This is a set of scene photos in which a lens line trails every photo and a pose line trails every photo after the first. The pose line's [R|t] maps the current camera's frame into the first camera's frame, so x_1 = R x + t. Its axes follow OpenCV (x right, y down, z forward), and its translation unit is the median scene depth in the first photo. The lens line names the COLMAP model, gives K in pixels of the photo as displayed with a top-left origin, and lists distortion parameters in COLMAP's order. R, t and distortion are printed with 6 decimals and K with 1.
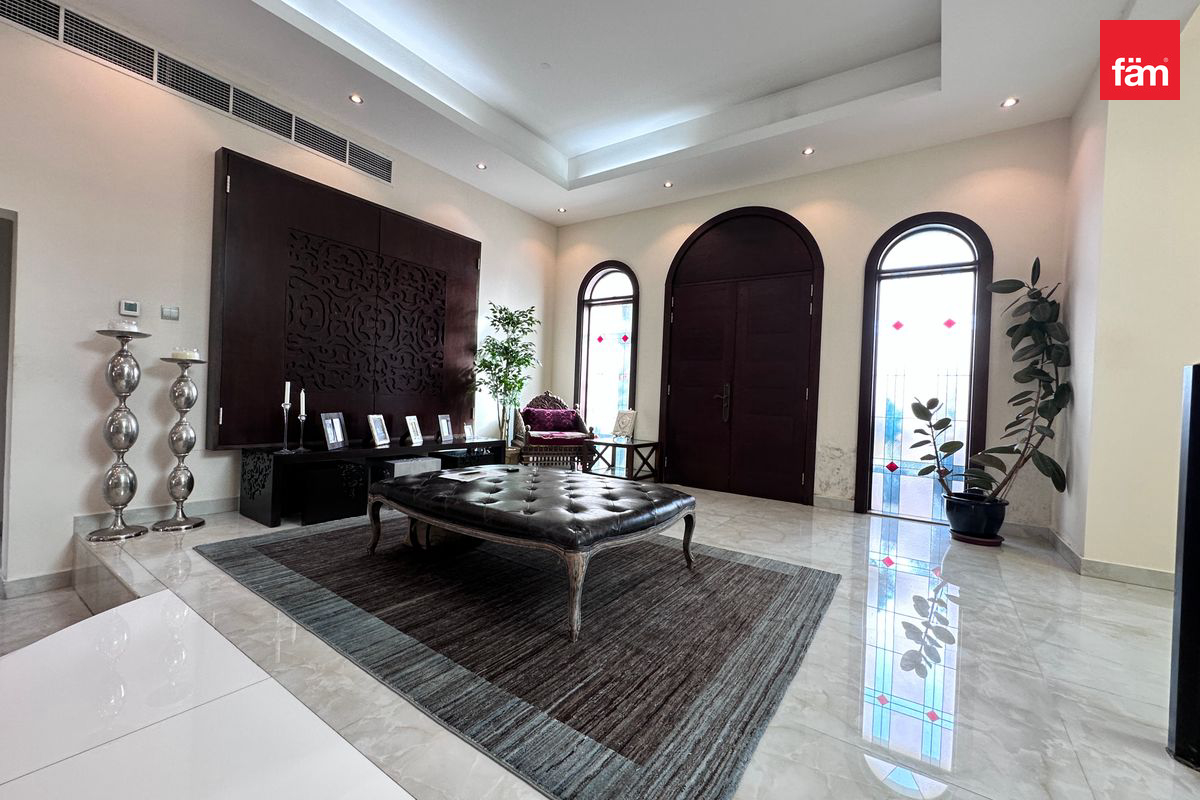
lens RADIAL K [[481.3, 0, 598.9], [0, 481.3, 403.0], [0, 0, 1]] dist [-0.001080, -0.000258]
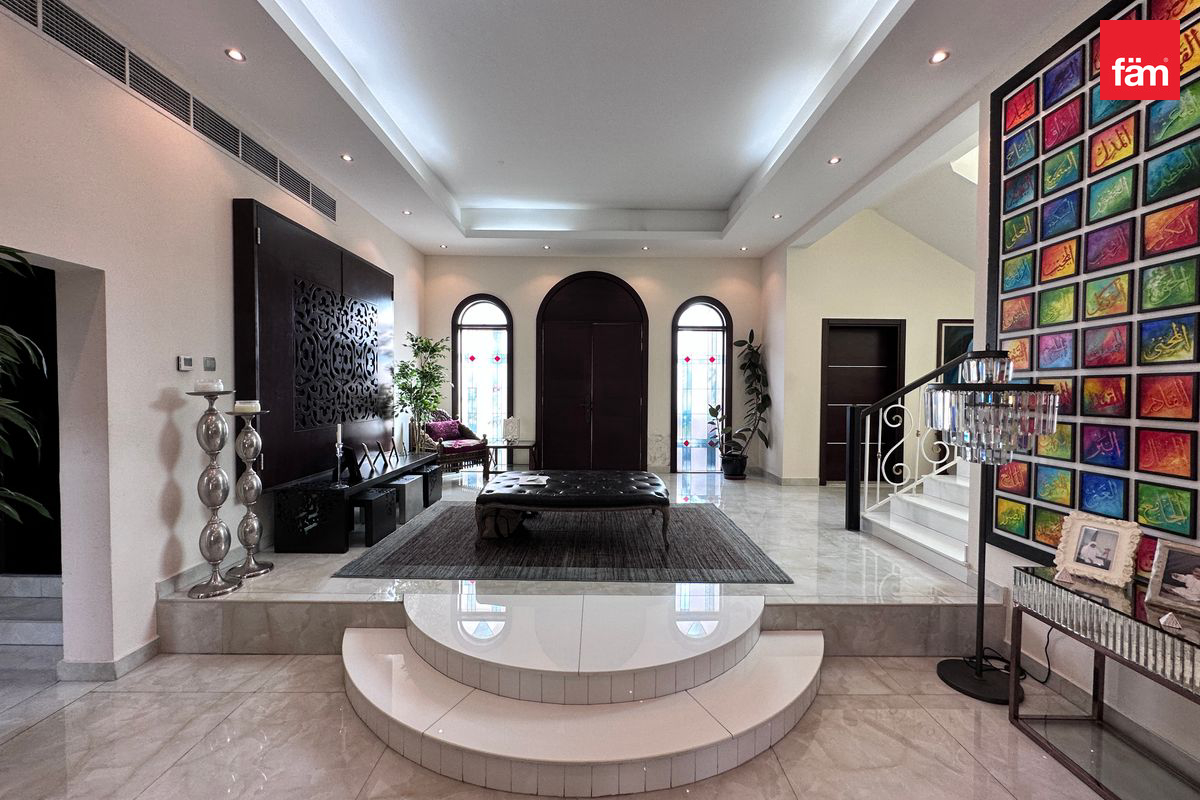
lens RADIAL K [[481.3, 0, 598.9], [0, 481.3, 403.0], [0, 0, 1]] dist [-0.001080, -0.000258]
pose [[0.816689, -0.052671, 0.574669, -0.695084], [0.033029, 0.998460, 0.044574, -0.107393], [-0.576132, -0.017422, 0.817171, -0.229370]]
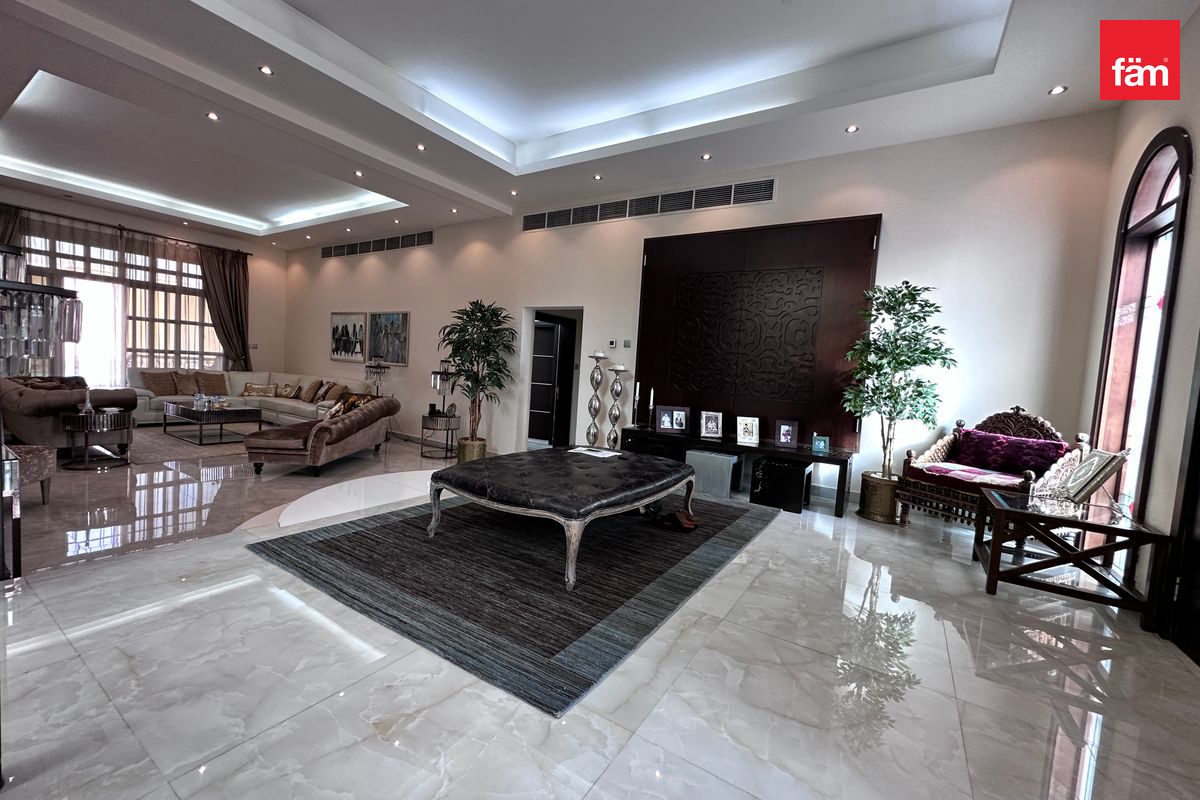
lens RADIAL K [[481.3, 0, 598.9], [0, 481.3, 403.0], [0, 0, 1]] dist [-0.001080, -0.000258]
pose [[0.036966, 0.032756, -0.998780, 0.749675], [-0.073827, 0.996821, 0.029959, -0.013301], [0.996586, 0.072629, 0.039267, 0.718868]]
